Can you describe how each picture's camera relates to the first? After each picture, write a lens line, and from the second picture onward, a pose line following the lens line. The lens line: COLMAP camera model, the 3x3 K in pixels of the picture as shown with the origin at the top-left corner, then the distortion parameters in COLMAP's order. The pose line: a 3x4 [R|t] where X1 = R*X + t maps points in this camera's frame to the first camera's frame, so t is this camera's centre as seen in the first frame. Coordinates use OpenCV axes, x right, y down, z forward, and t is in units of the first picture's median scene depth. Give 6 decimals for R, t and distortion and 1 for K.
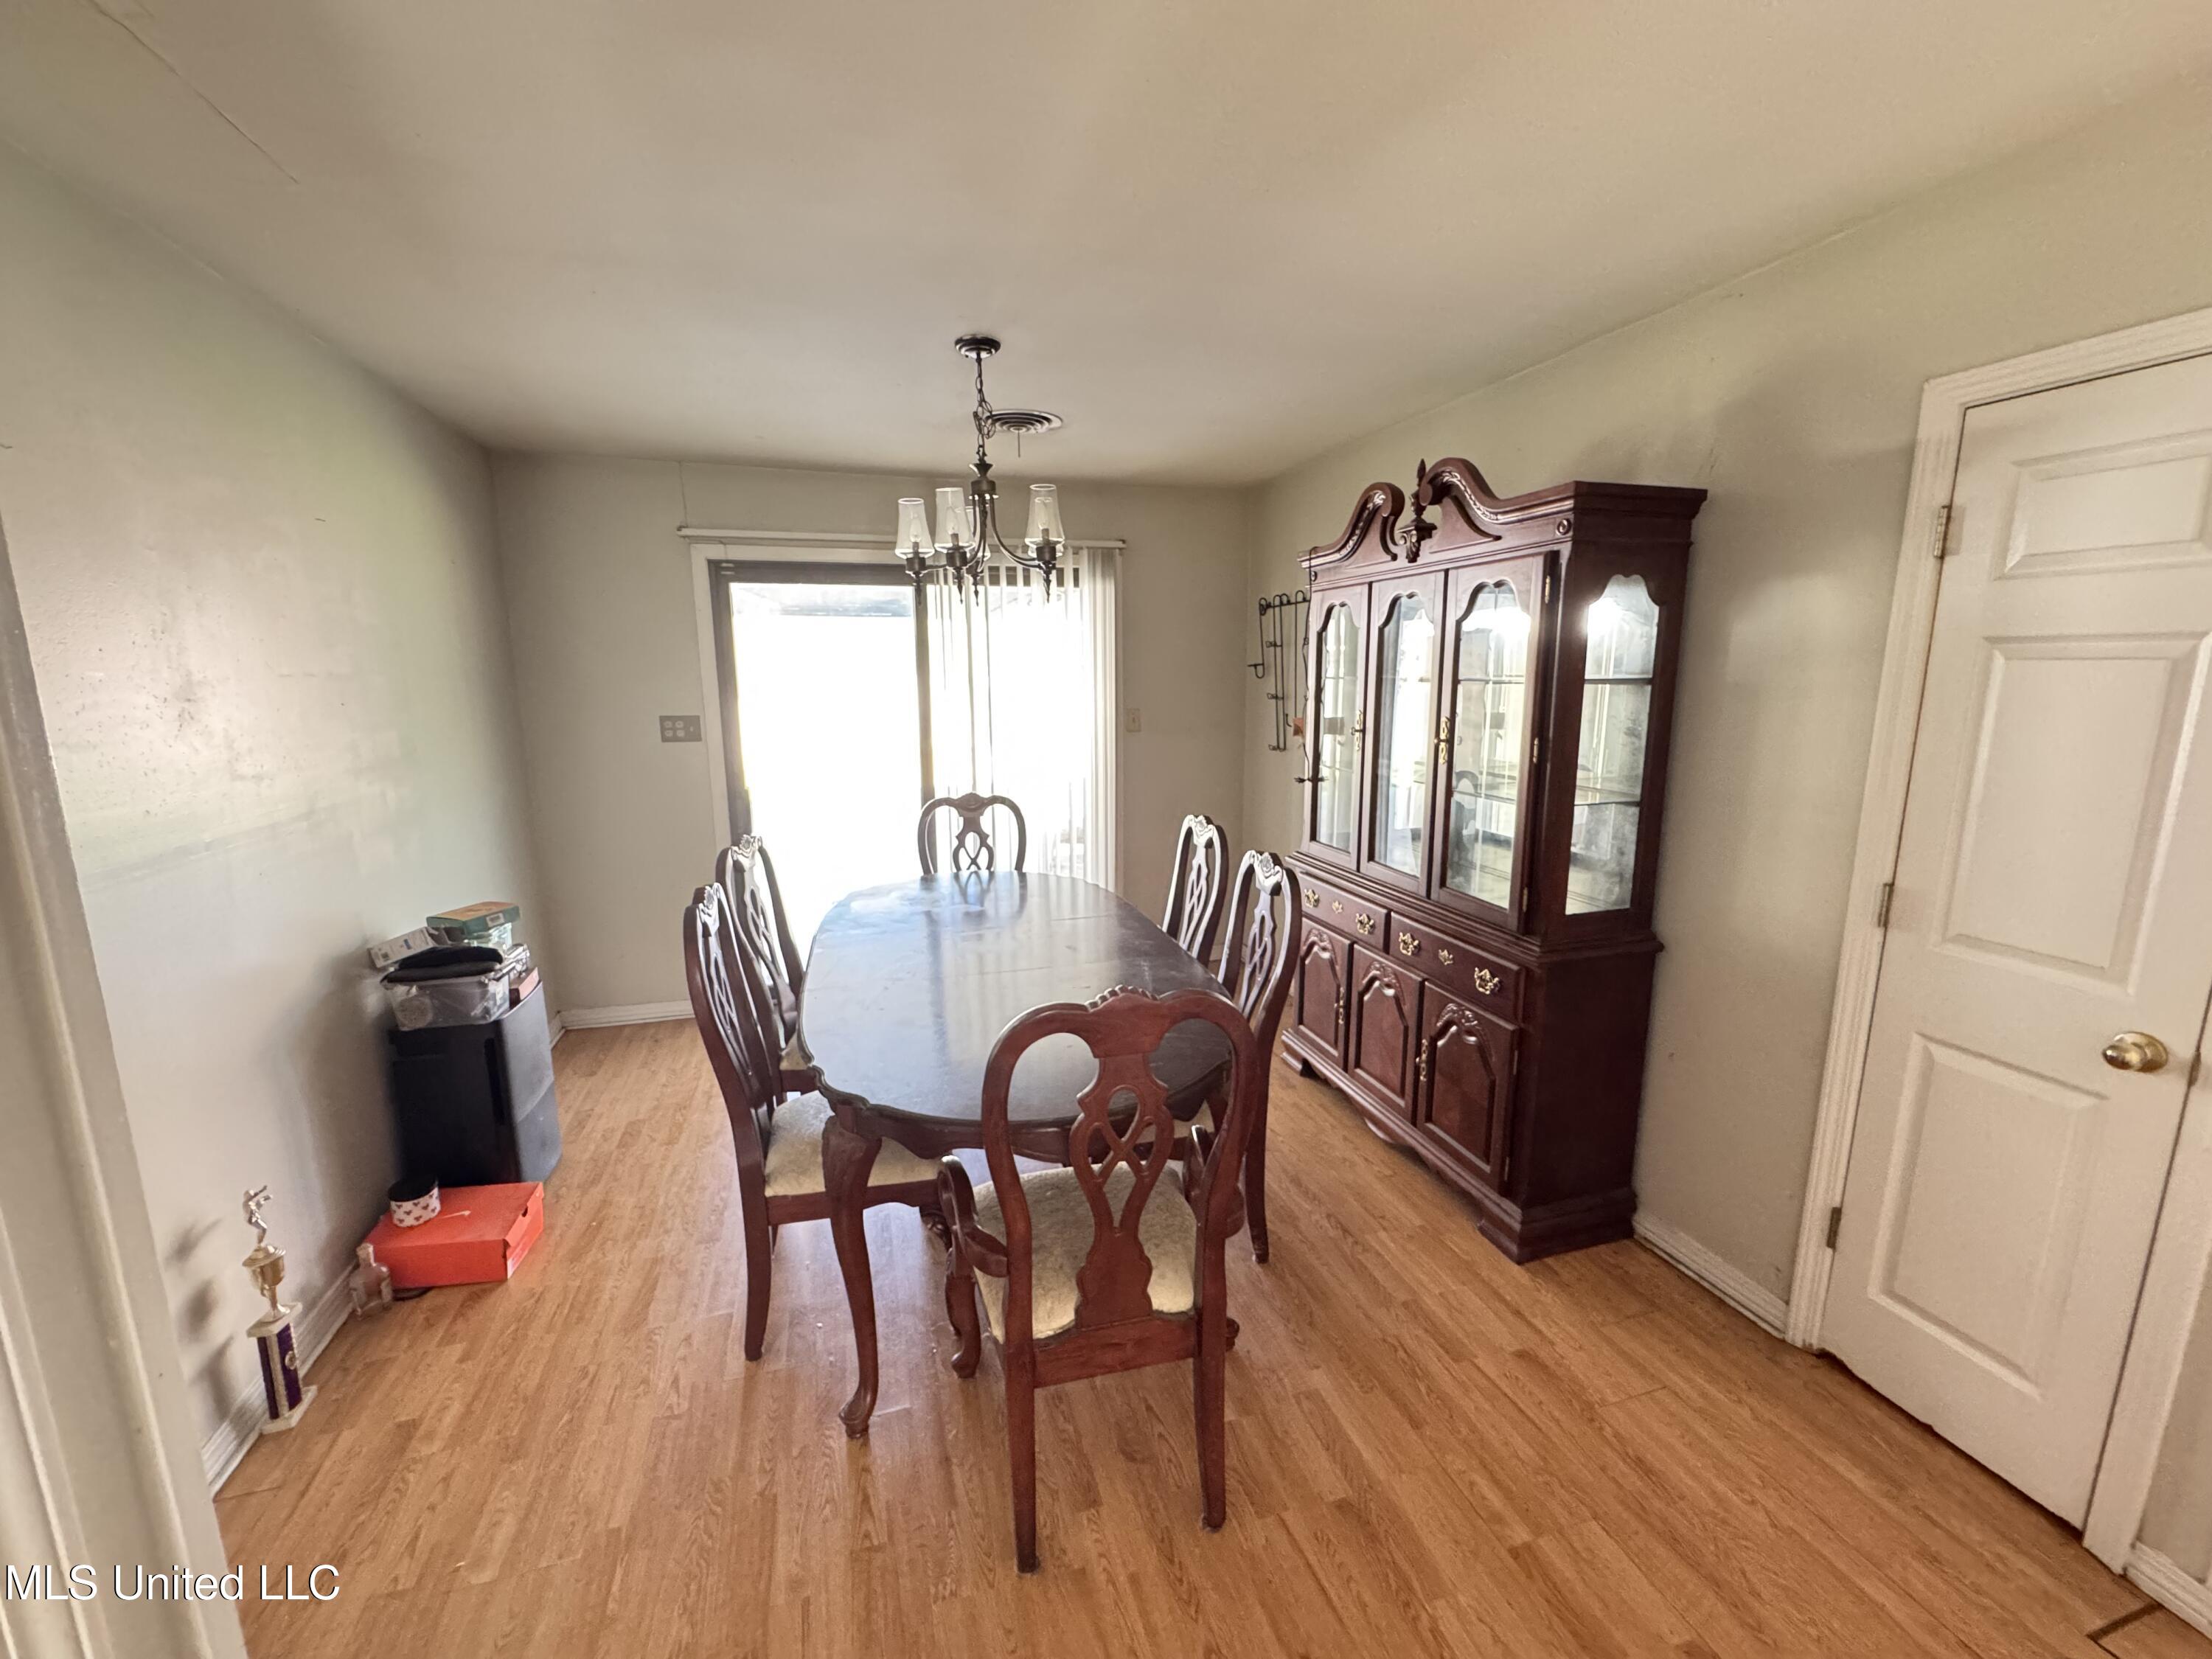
lens RADIAL K [[887.3, 0, 1104.4], [0, 887.3, 823.3], [0, 0, 1]] dist [-0.002003, -0.001039]
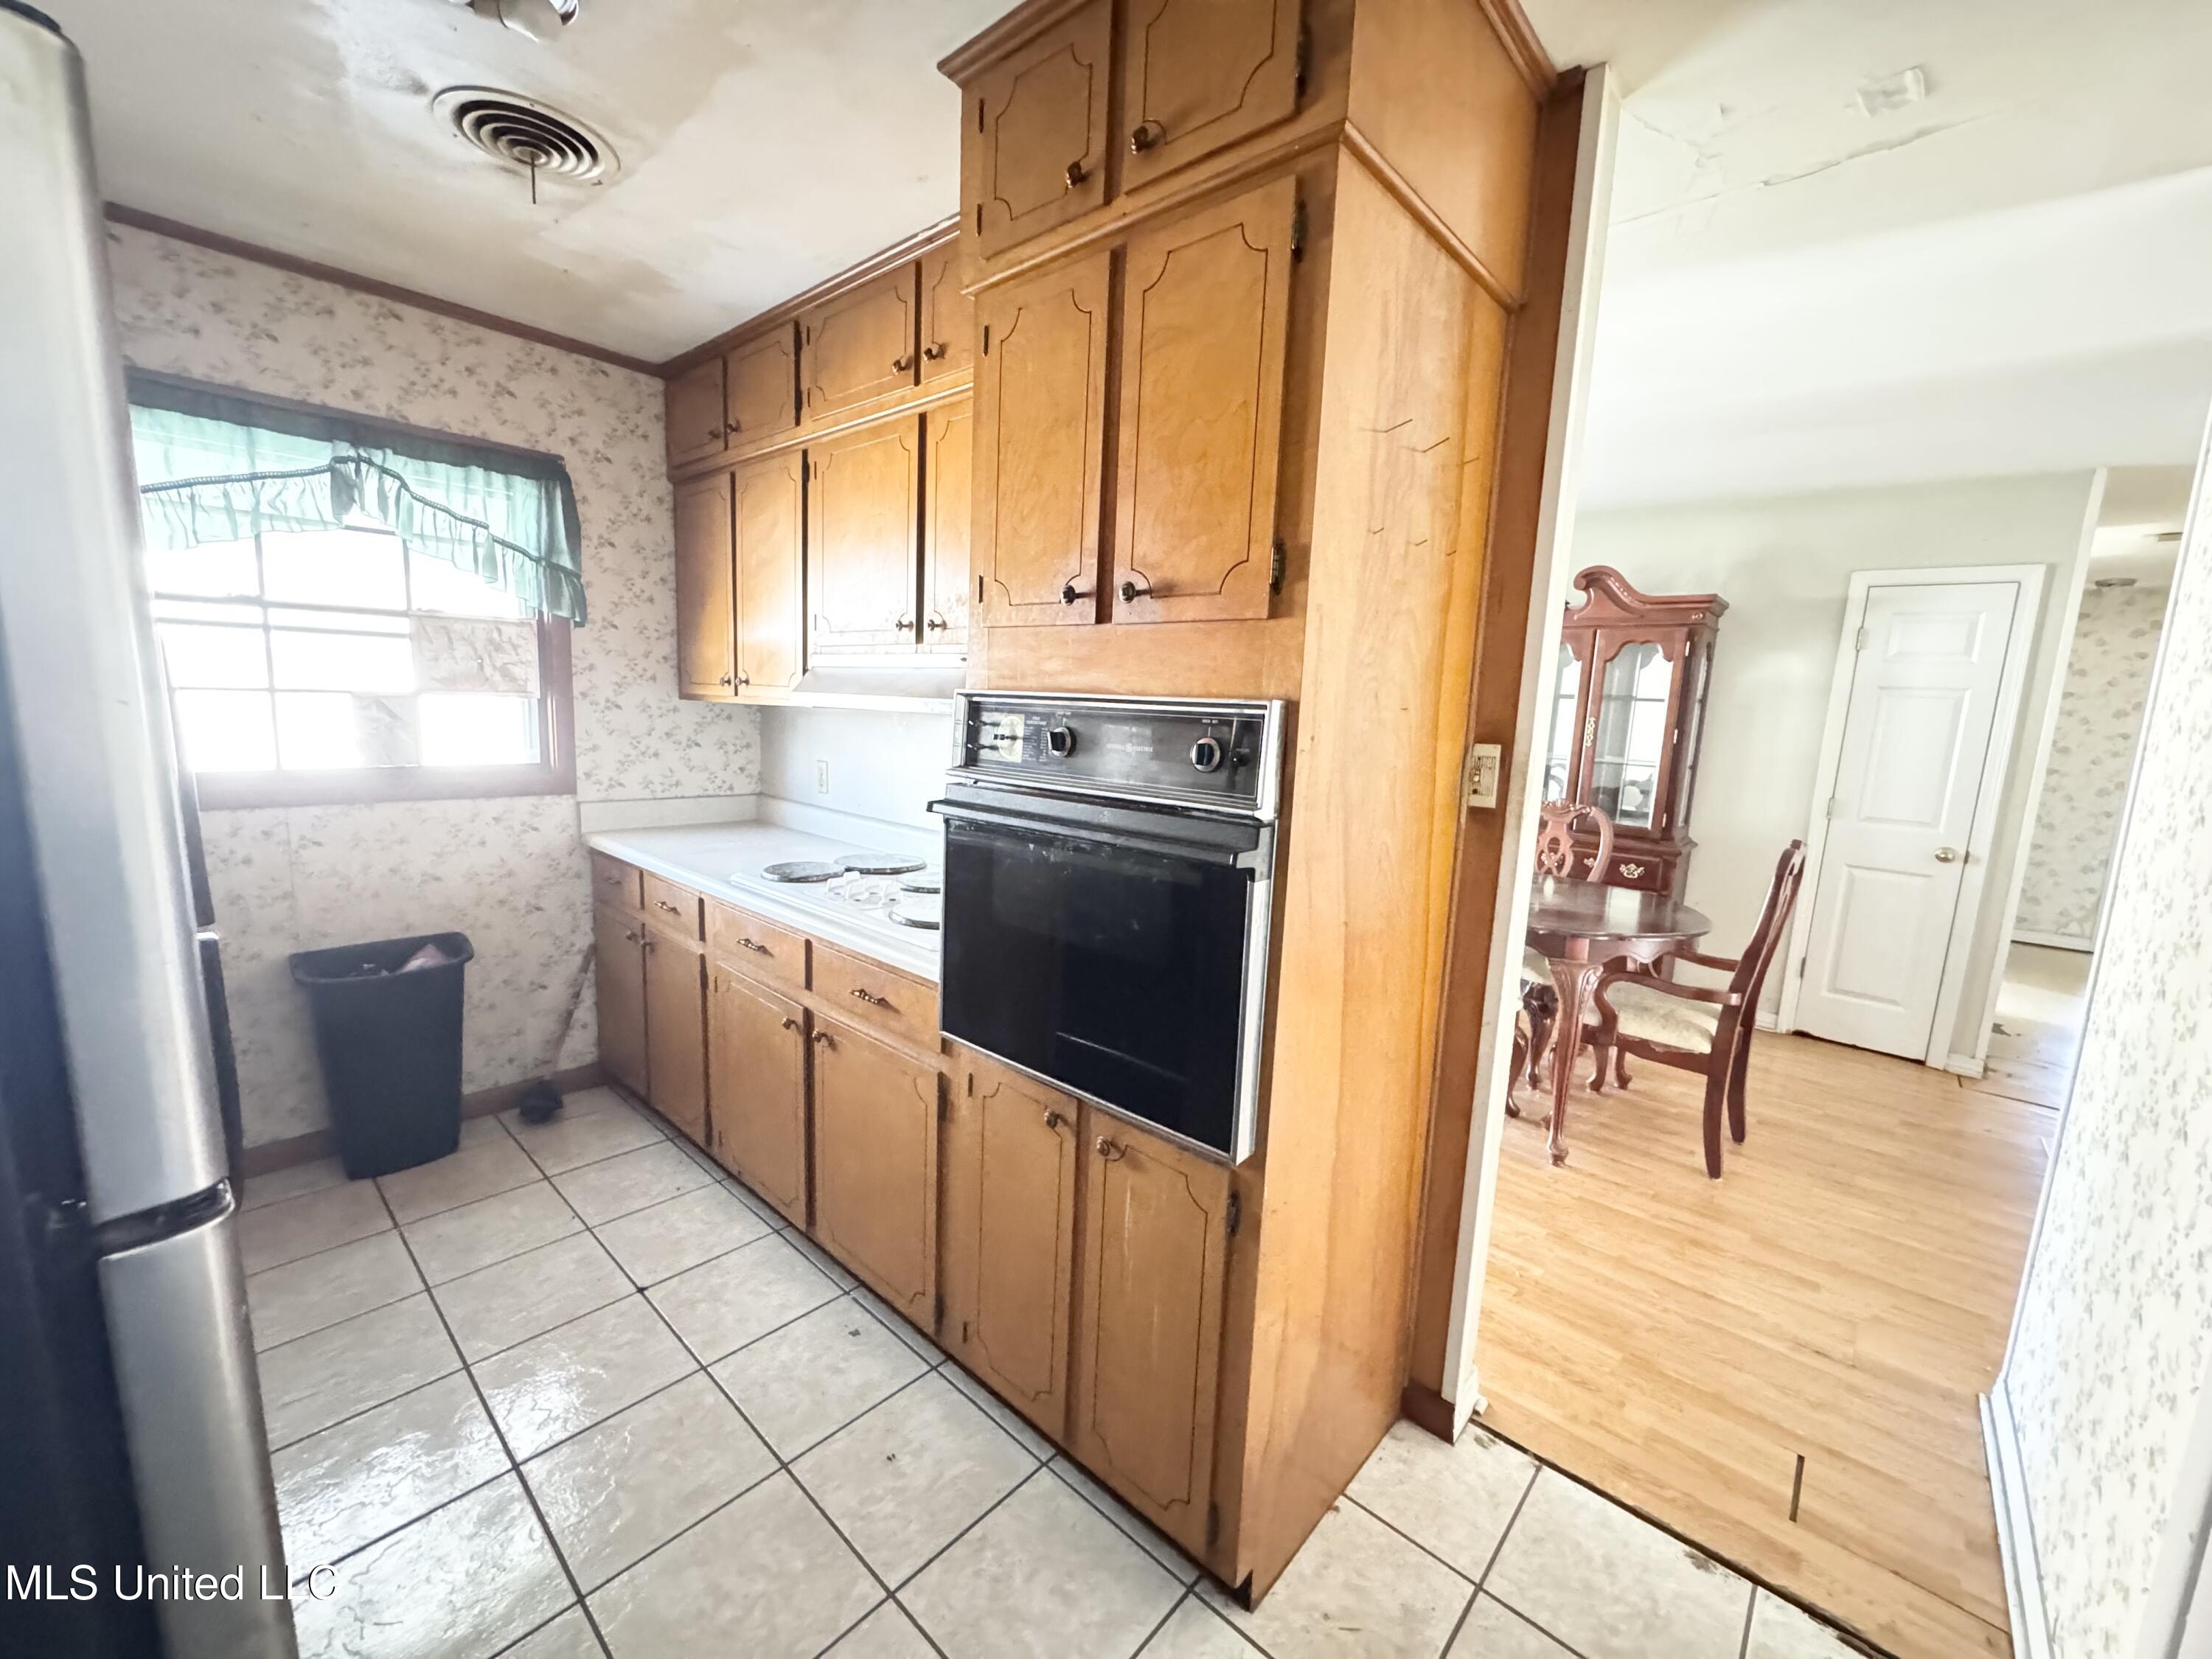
lens RADIAL K [[887.3, 0, 1095.9], [0, 887.3, 830.1], [0, 0, 1]] dist [-0.002003, -0.001039]
pose [[0.858150, -0.036050, 0.512132, -1.622374], [0.044135, 0.999019, -0.003630, 0.068286], [-0.511499, 0.025718, 0.858899, 0.058437]]
